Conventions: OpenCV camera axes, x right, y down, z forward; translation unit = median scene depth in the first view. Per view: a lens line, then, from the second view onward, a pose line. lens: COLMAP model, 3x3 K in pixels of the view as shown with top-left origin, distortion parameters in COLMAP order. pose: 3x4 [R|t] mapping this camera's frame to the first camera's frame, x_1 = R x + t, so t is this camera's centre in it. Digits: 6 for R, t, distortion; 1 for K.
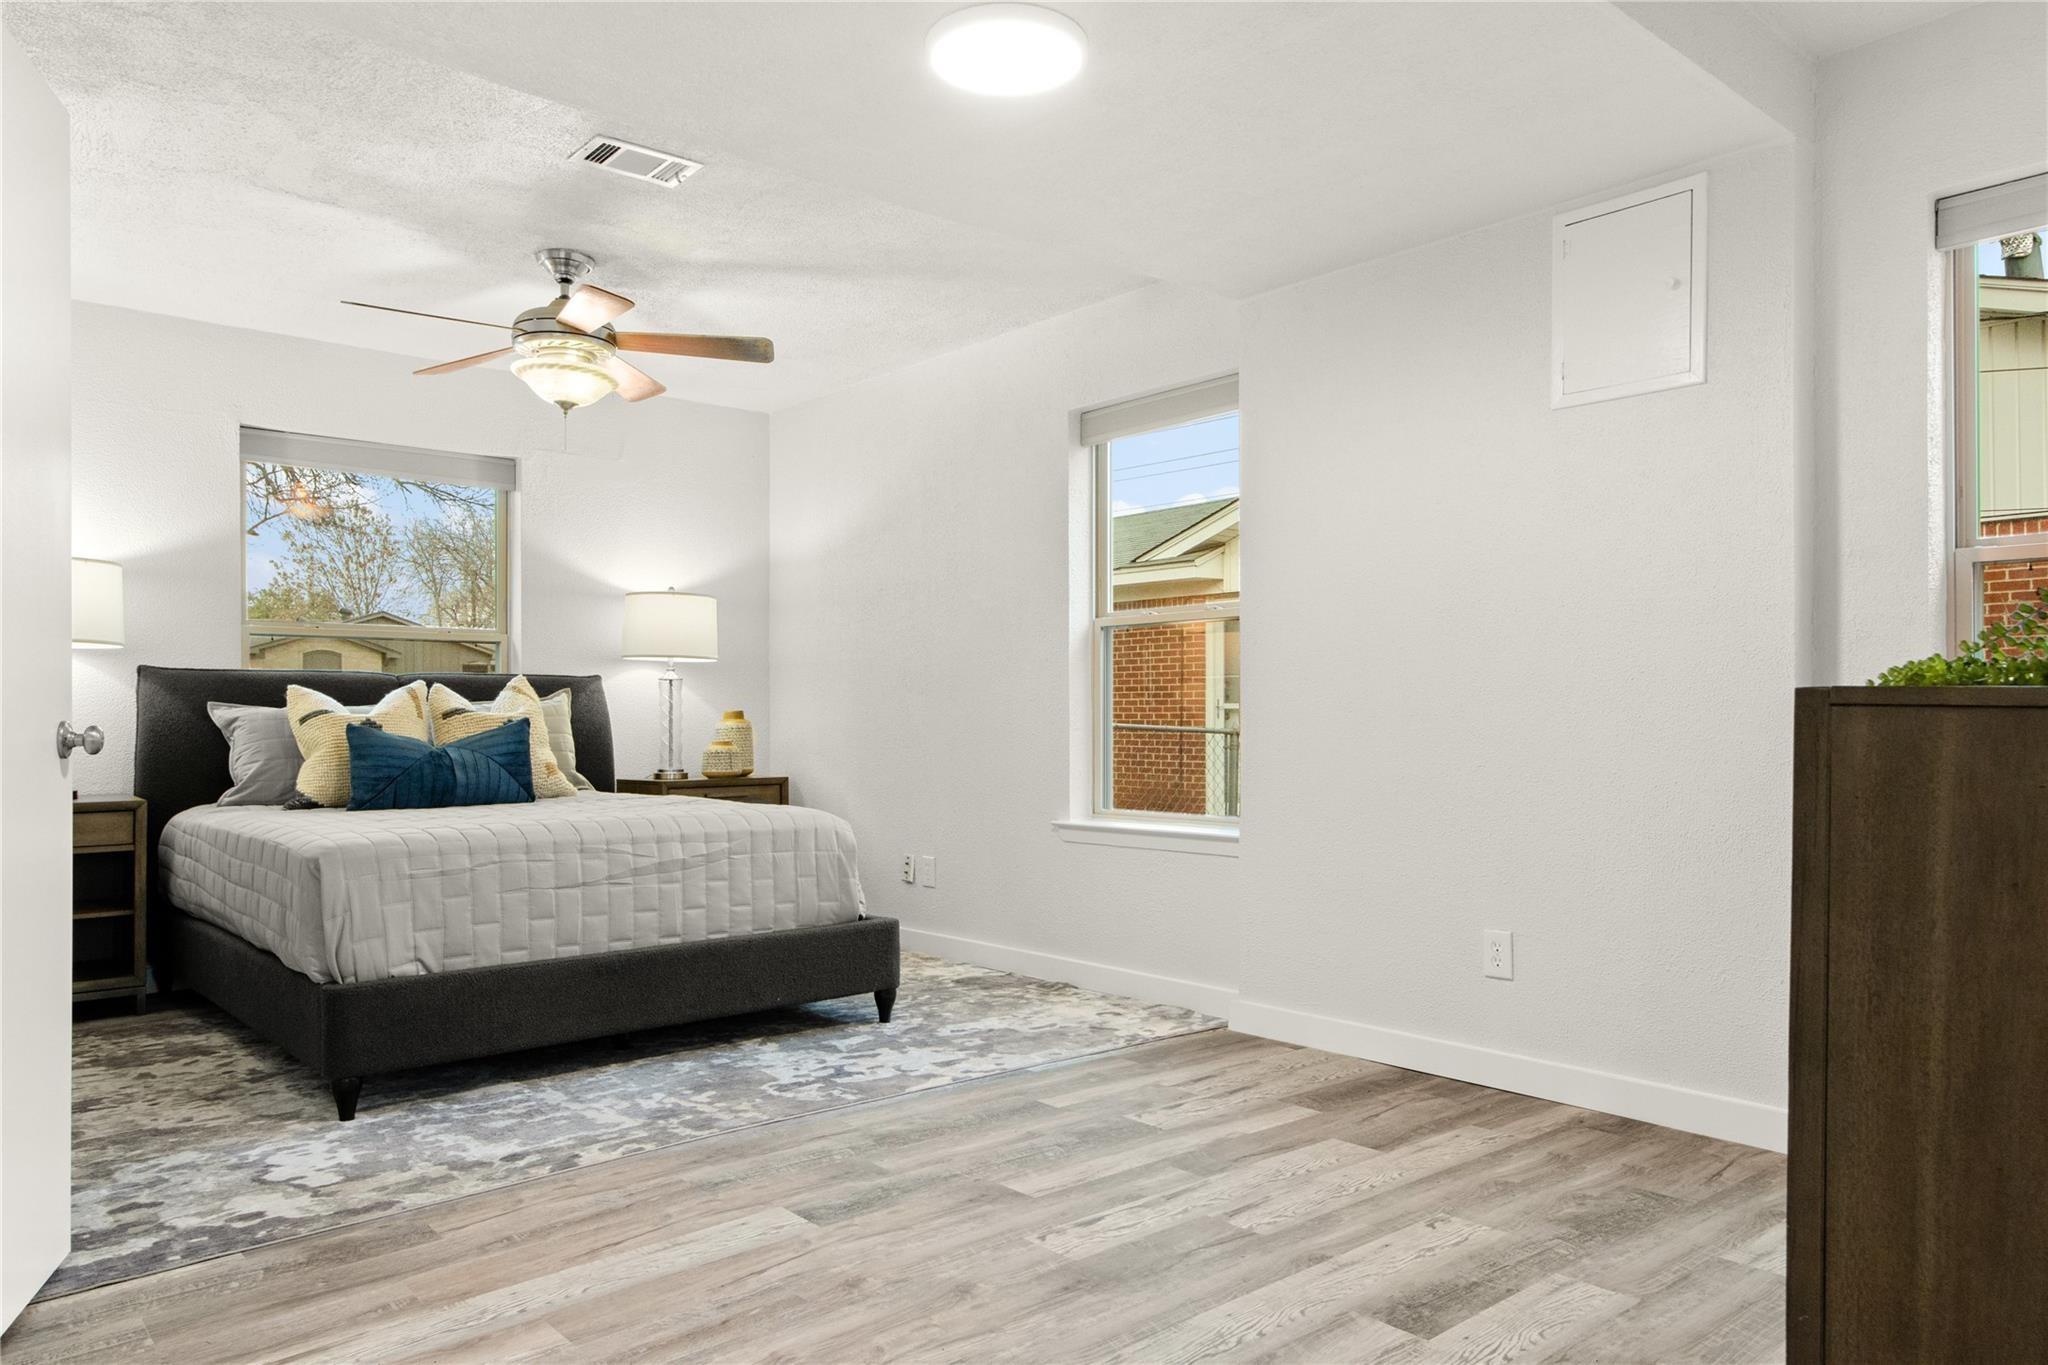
lens RADIAL K [[1383.5, 0, 1029.8], [0, 1383.5, 704.9], [0, 0, 1]] dist [-0.007671, 0.019283]
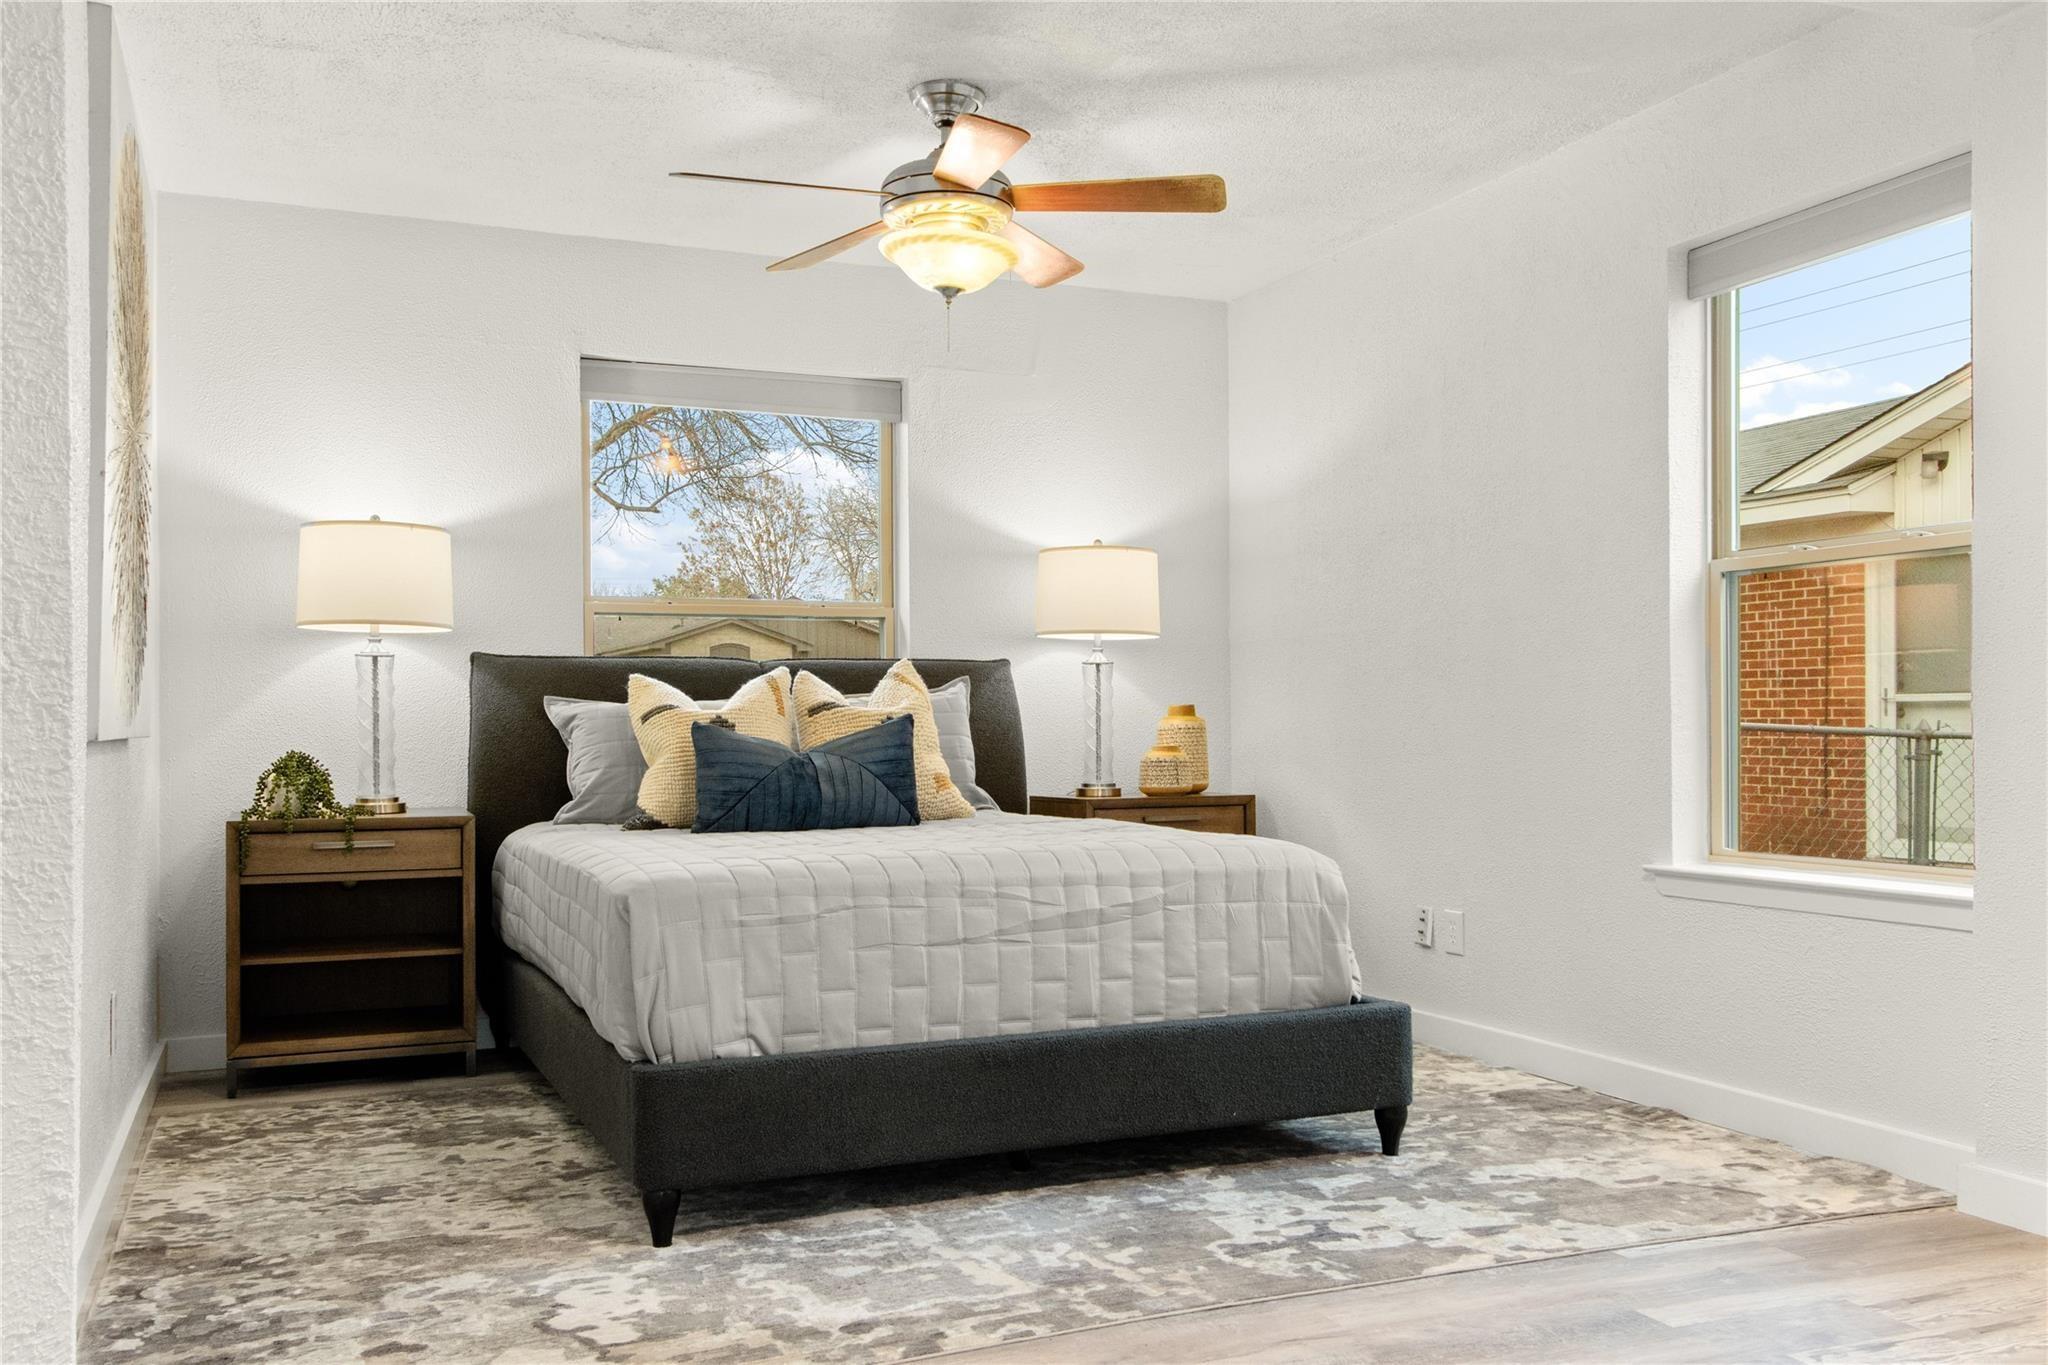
lens RADIAL K [[1745.9, 0, 1013.5], [0, 1745.9, 714.2], [0, 0, 1]] dist [-0.002750, 0.038119]
pose [[0.949989, -0.004625, -0.312249, -0.011940], [0.006406, 0.999969, 0.004679, 0.006497], [0.312217, -0.006446, 0.949989, 0.128940]]
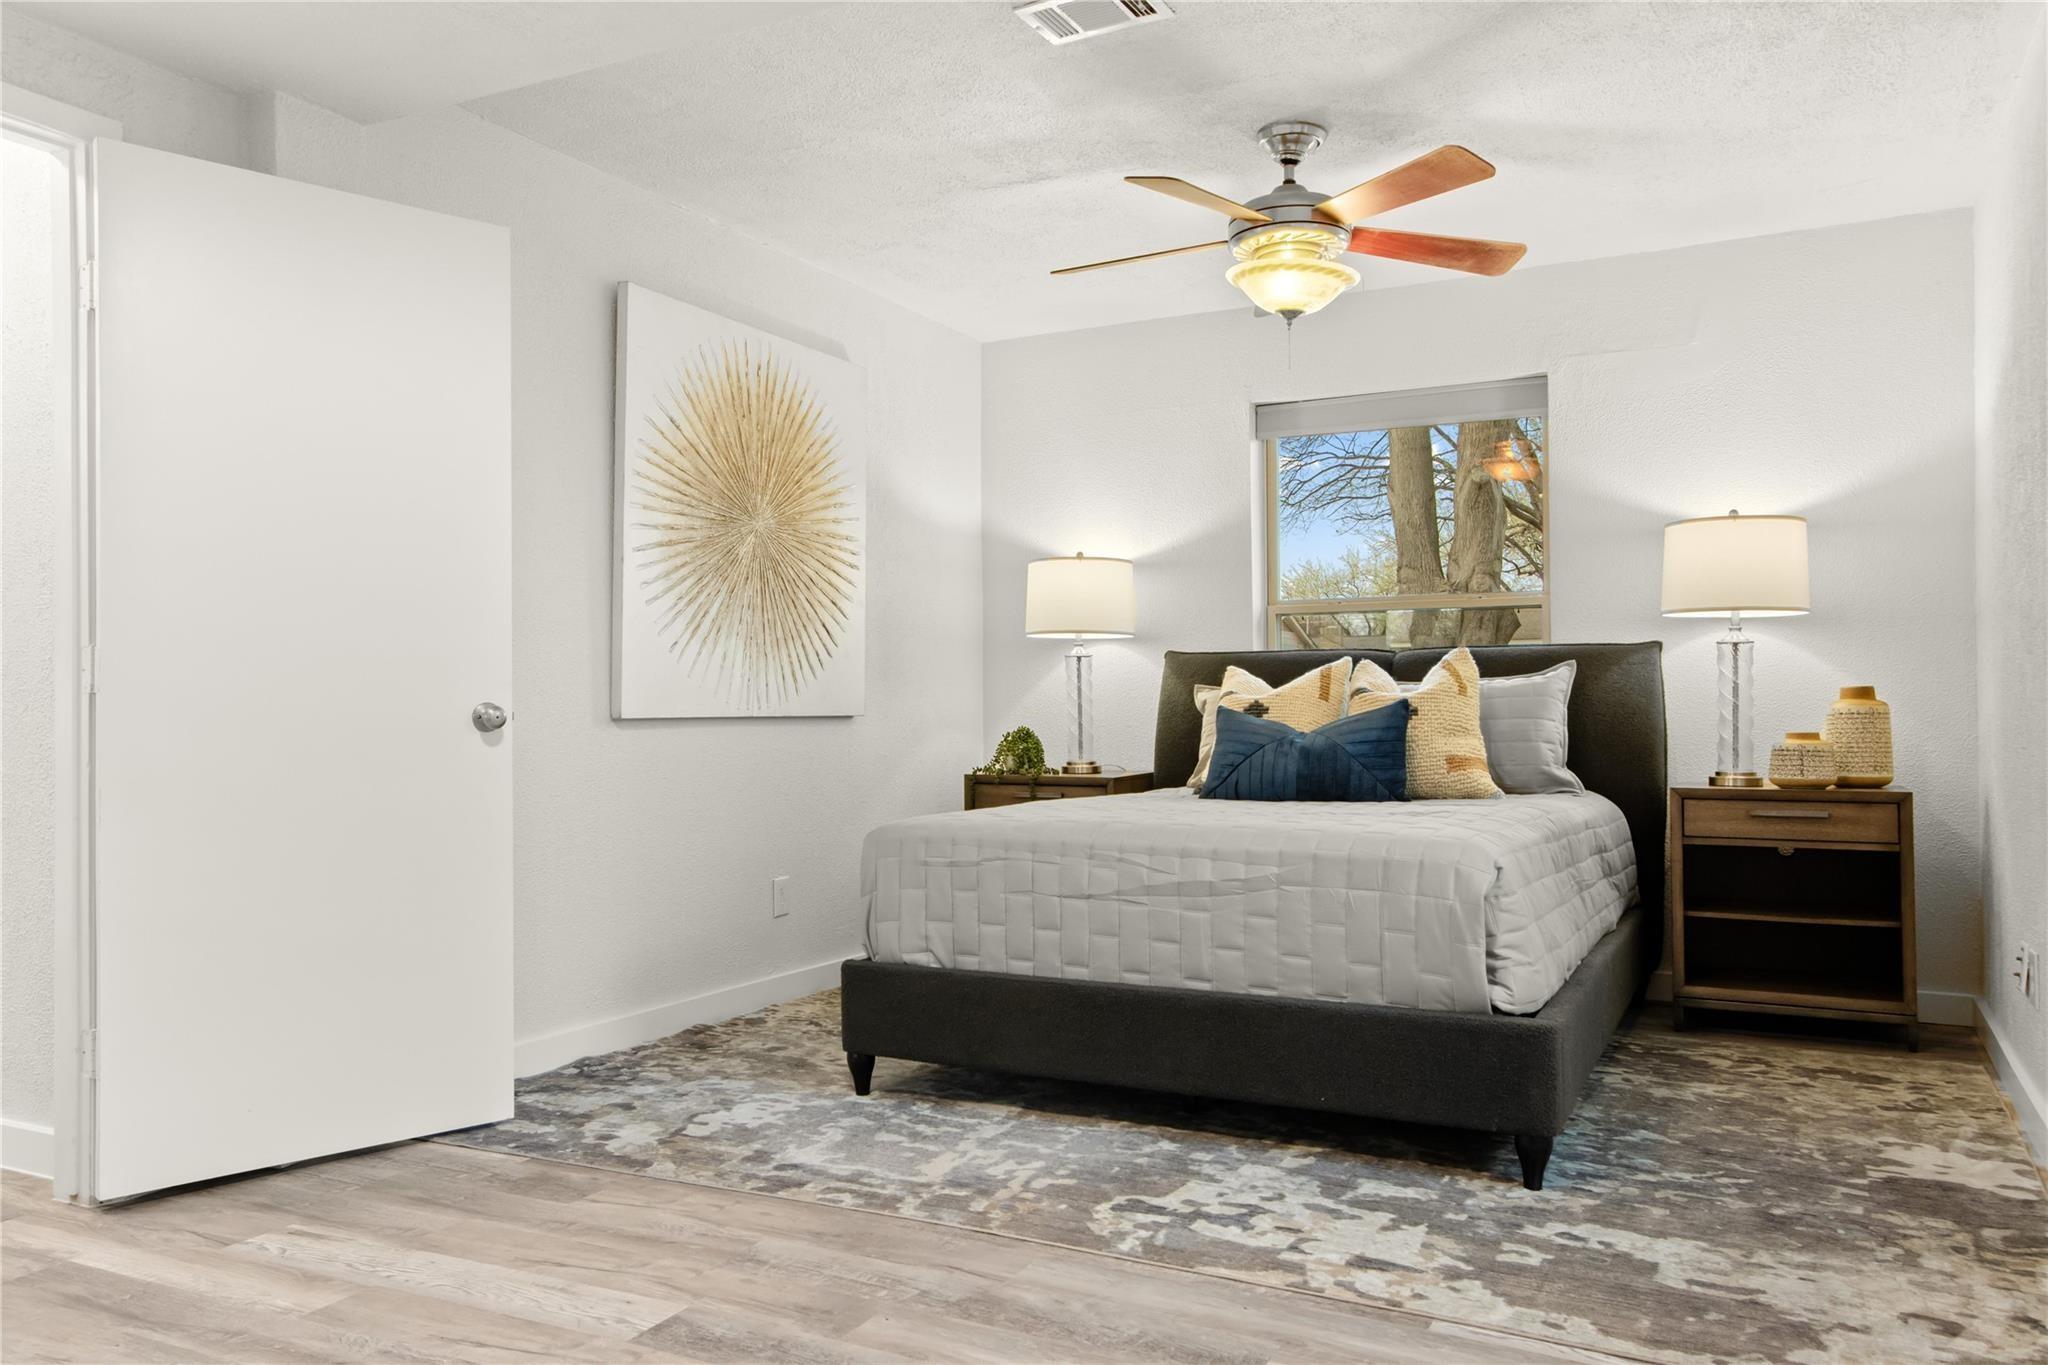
lens RADIAL K [[1499.8, 0, 1022.1], [0, 1499.8, 694.7], [0, 0, 1]] dist [-0.002263, 0.021457]
pose [[0.351418, -0.008265, -0.936182, 0.469179], [0.012198, 0.999917, -0.004249, 0.009769], [0.936139, -0.009926, 0.351489, 0.584325]]
